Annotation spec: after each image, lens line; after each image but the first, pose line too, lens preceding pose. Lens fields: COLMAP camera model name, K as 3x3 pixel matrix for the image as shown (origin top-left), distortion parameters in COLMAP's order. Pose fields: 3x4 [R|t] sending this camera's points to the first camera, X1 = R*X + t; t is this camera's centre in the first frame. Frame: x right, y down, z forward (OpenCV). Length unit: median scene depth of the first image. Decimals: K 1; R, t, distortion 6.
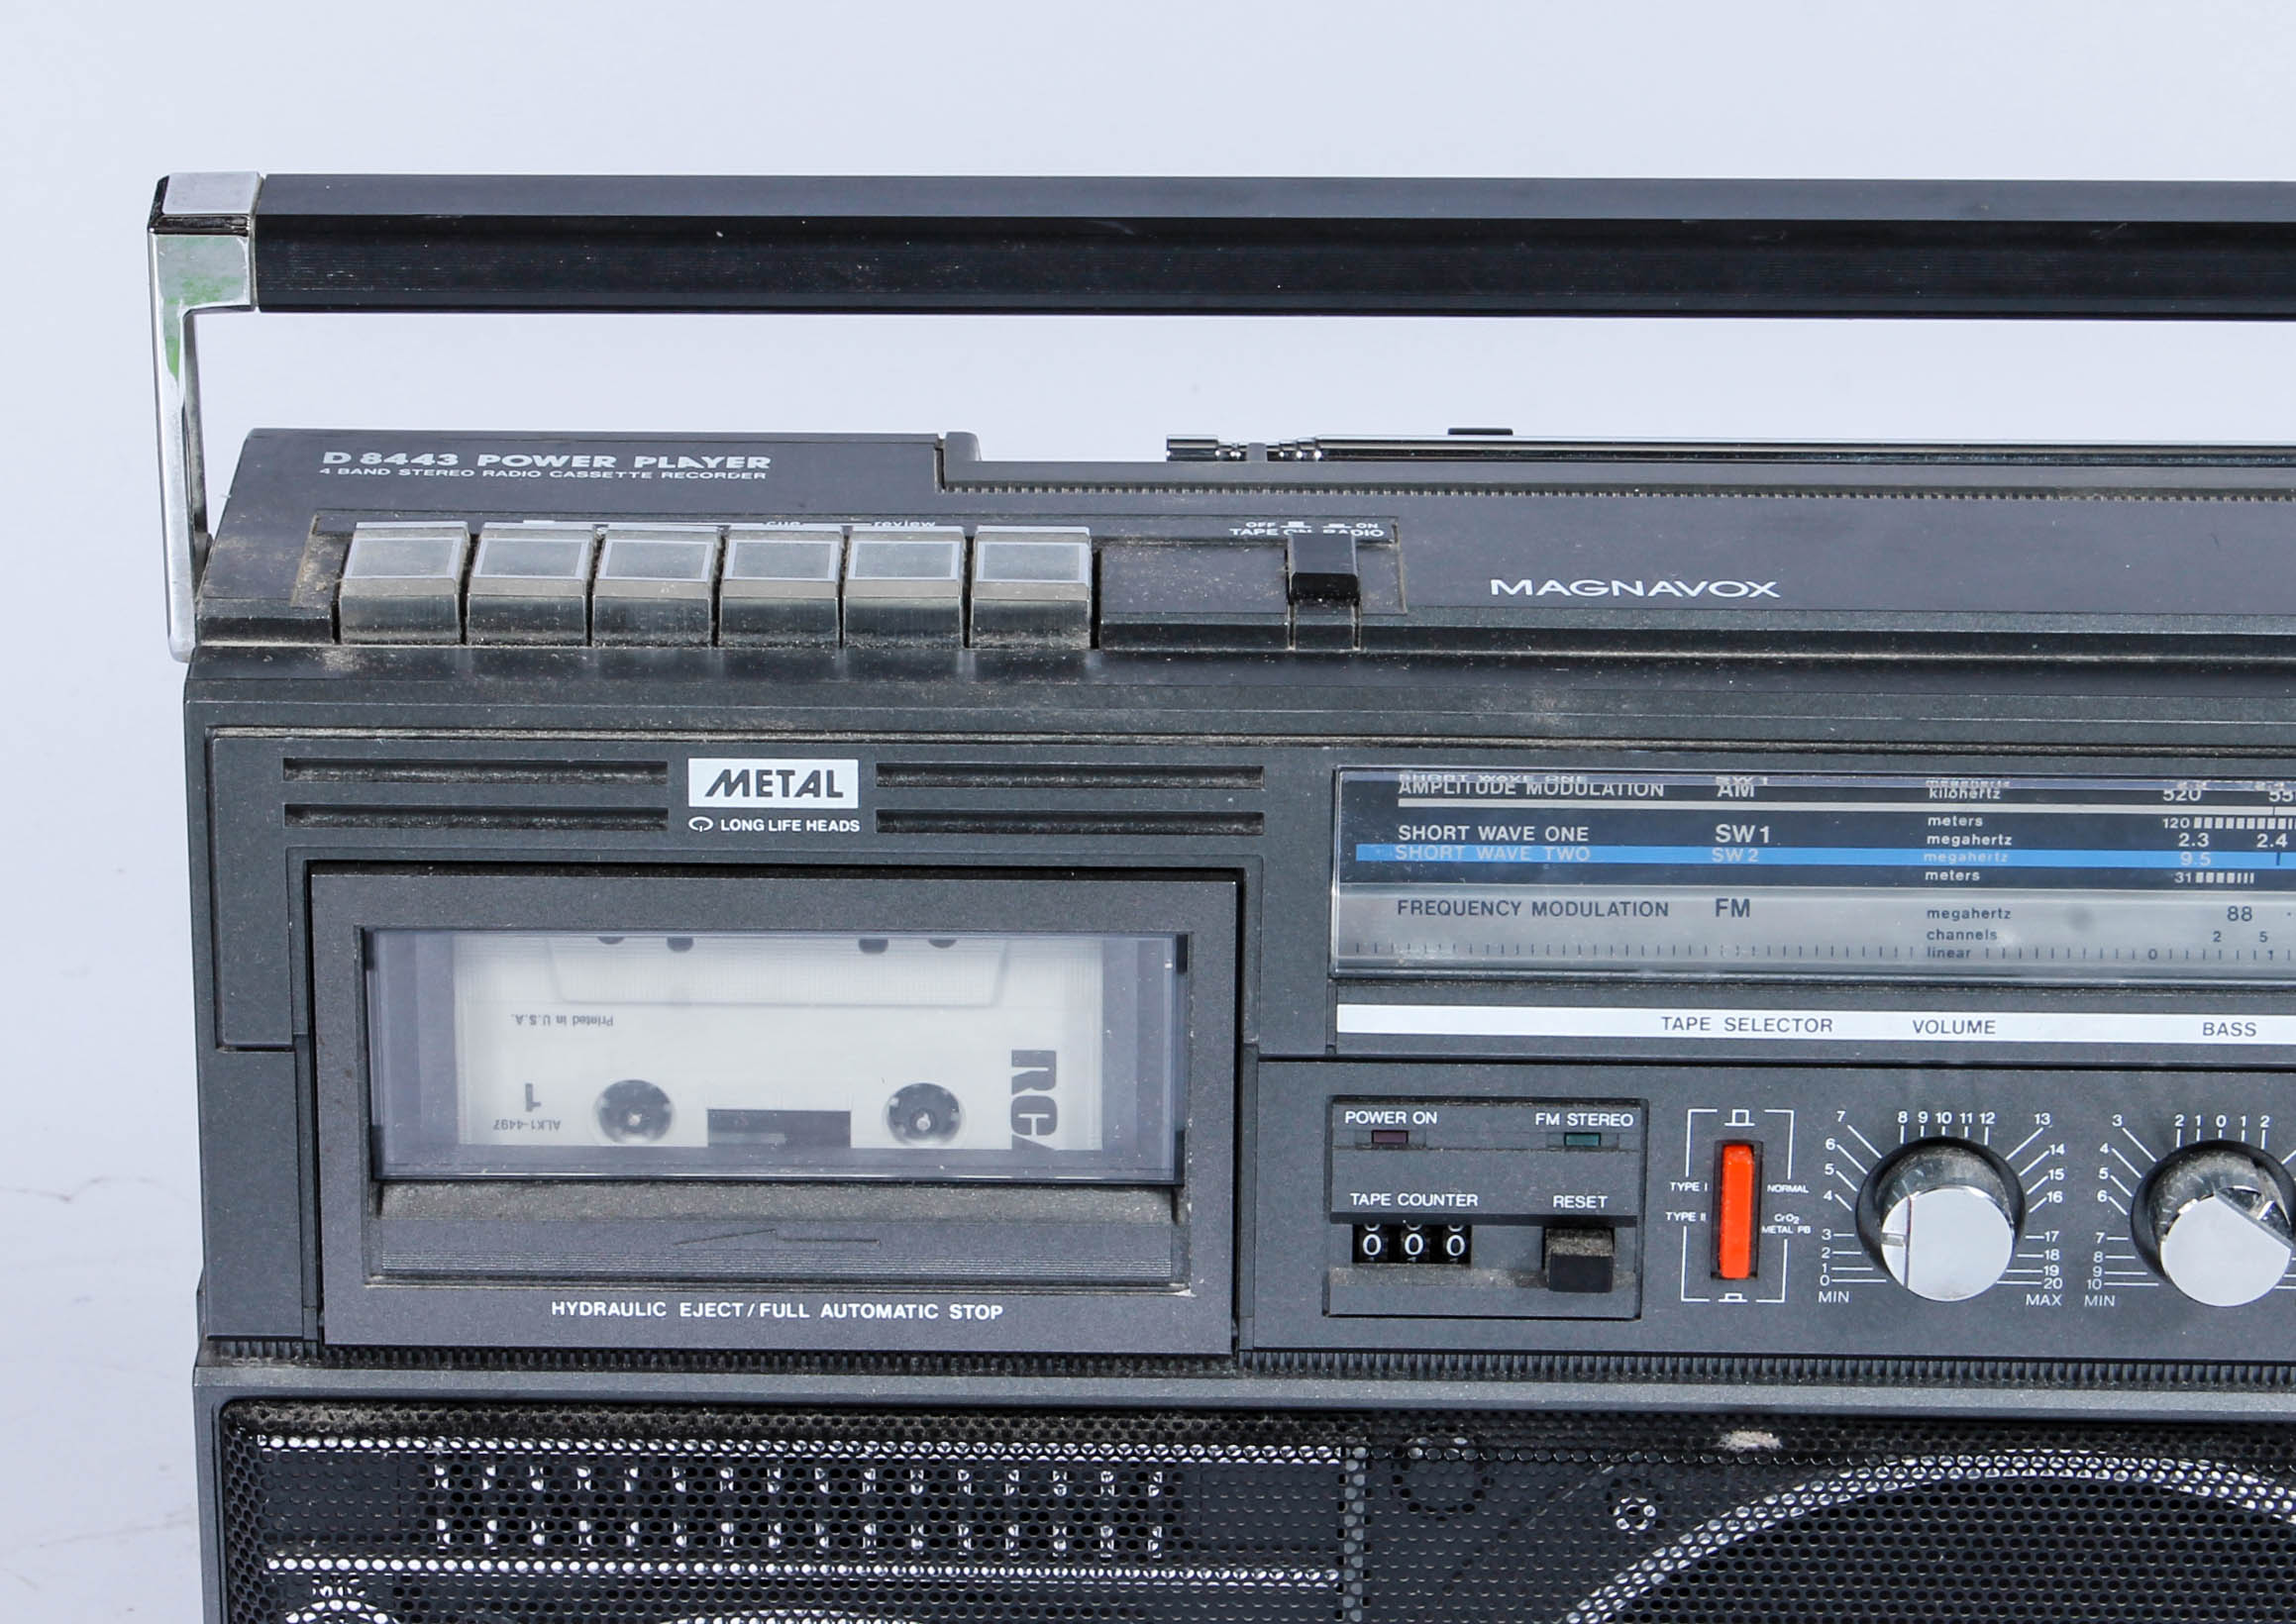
lens RADIAL K [[7088.4, 0, 804.1], [0, 7088.4, 672.3], [0, 0, 1]] dist [0.051175, 0.402136]
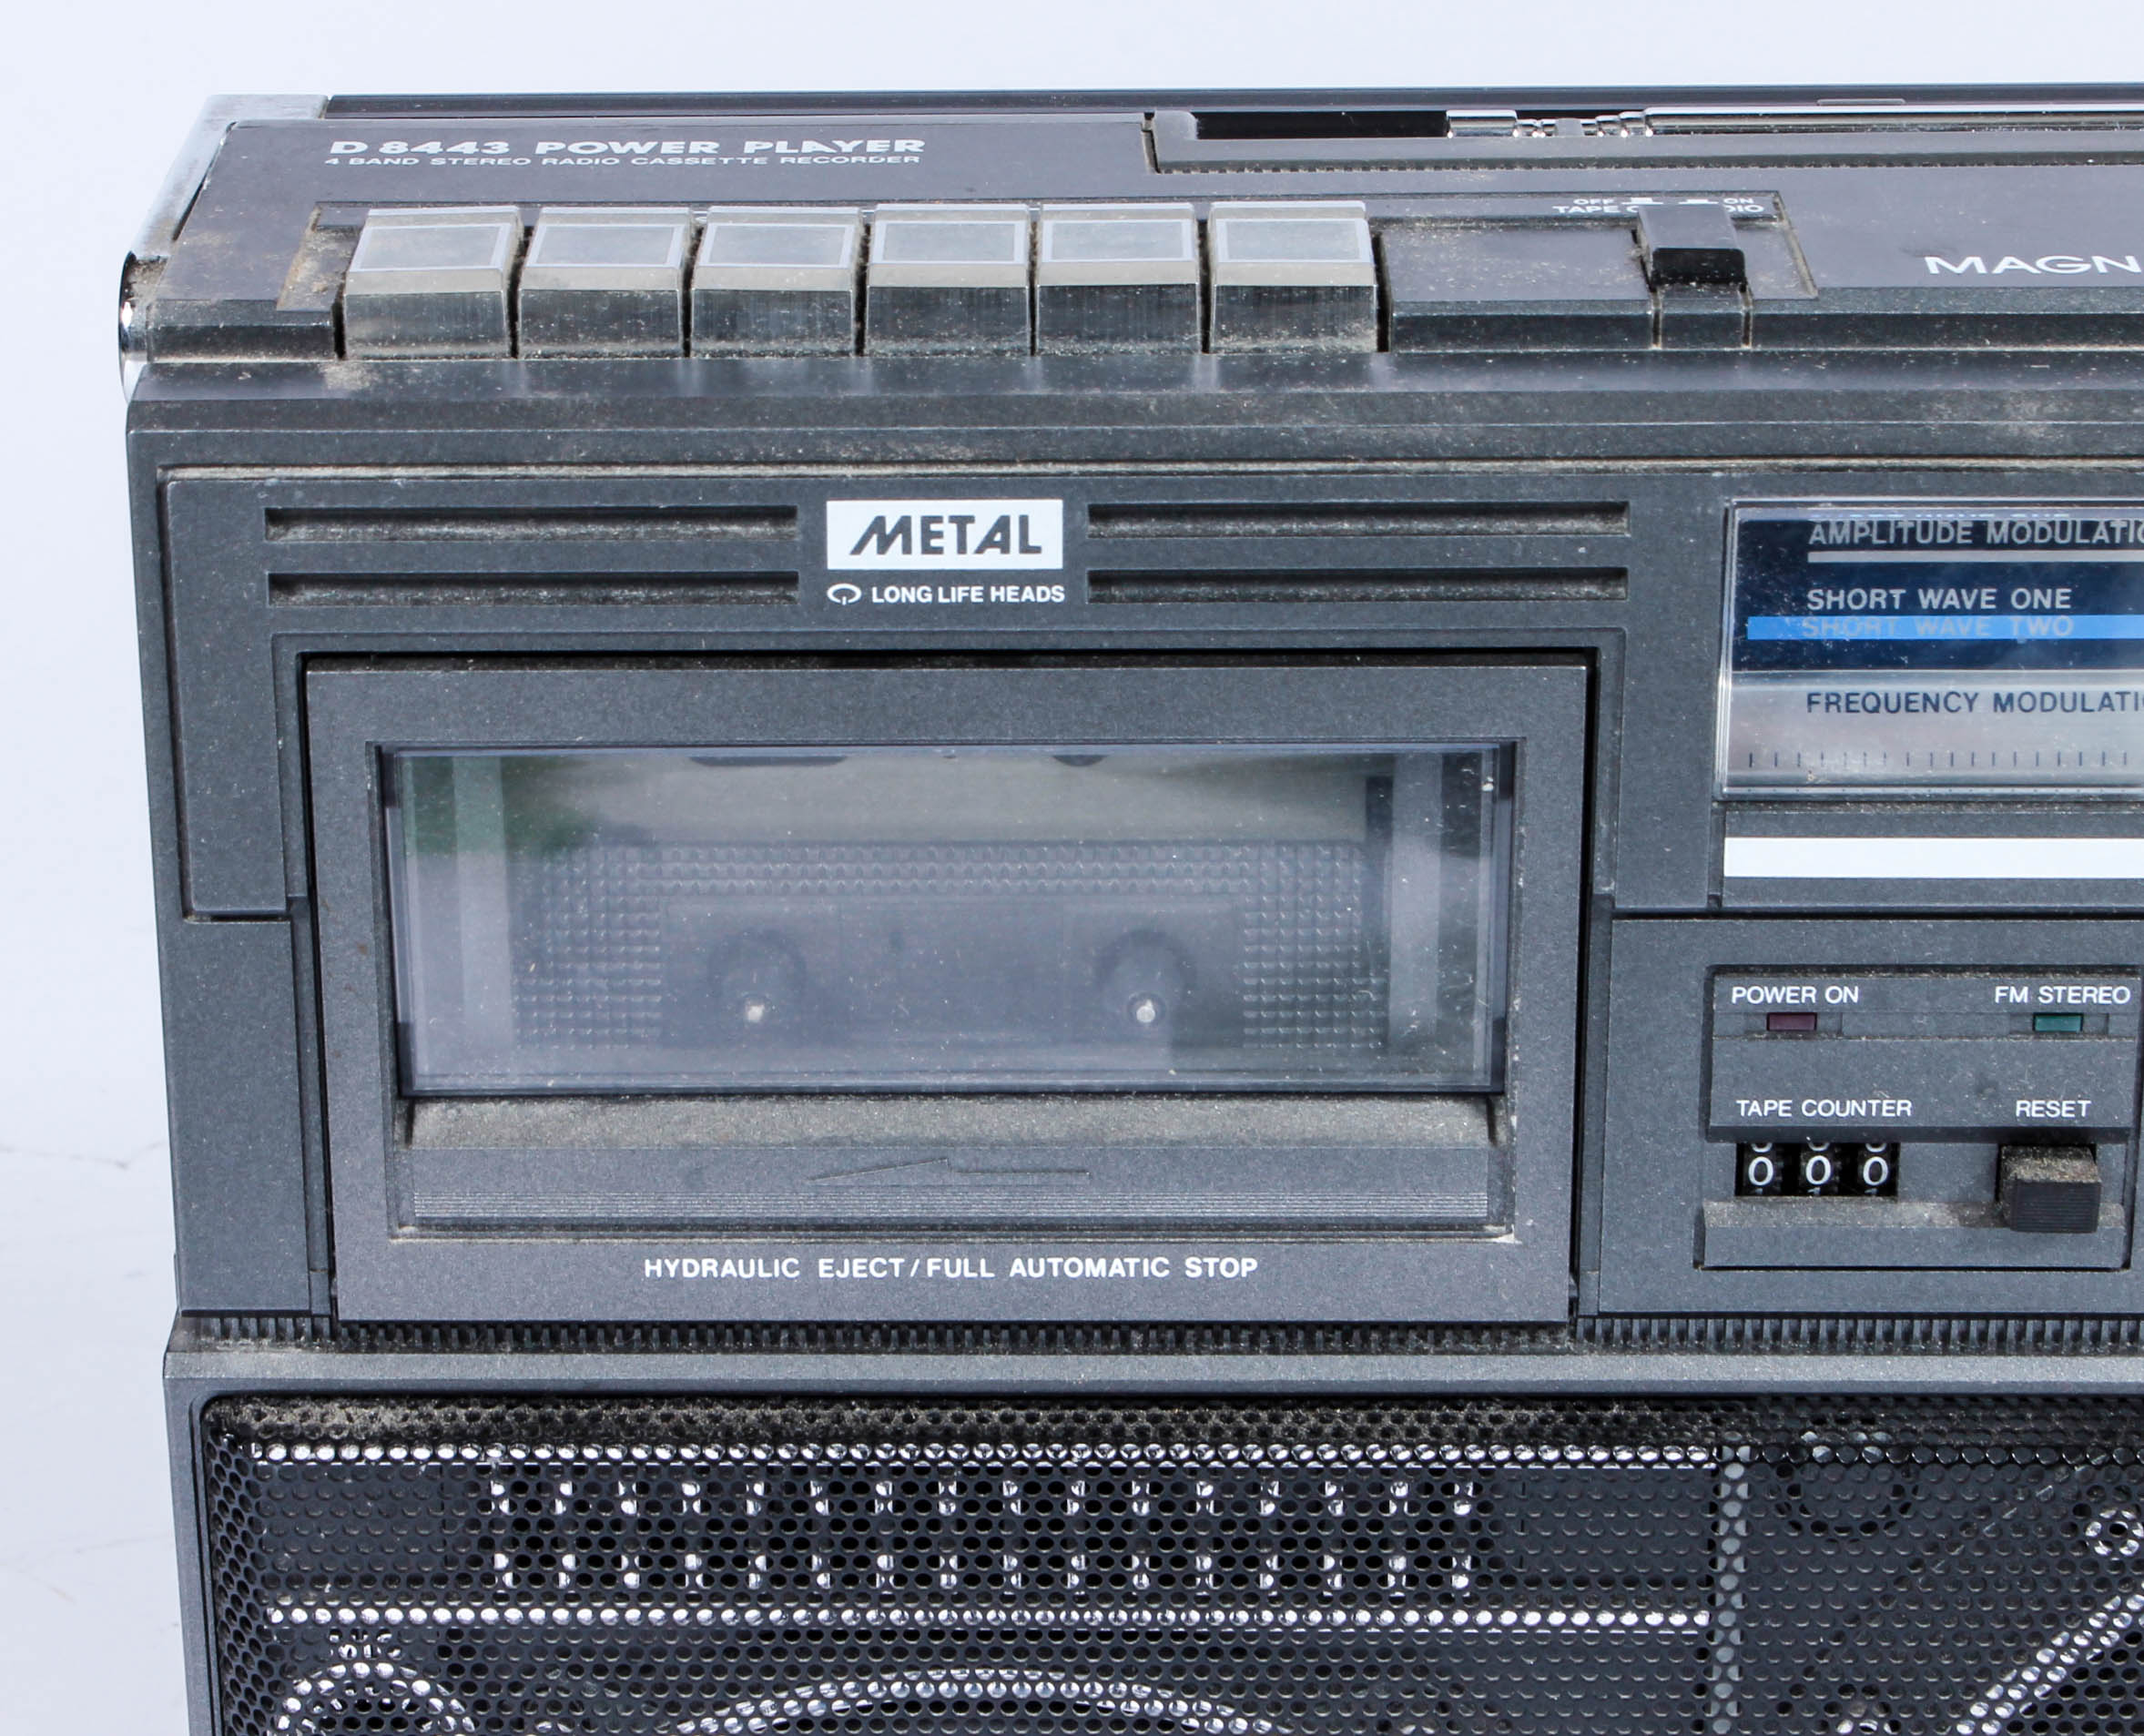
lens RADIAL K [[5587.3, 0, 840.3], [0, 5587.3, 920.9], [0, 0, 1]] dist [0.051961, -0.083863]
pose [[0.999951, -0.009757, -0.001904, -0.013892], [0.009791, 0.999776, 0.018757, 0.042993], [0.001720, -0.018775, 0.999822, 0.420865]]
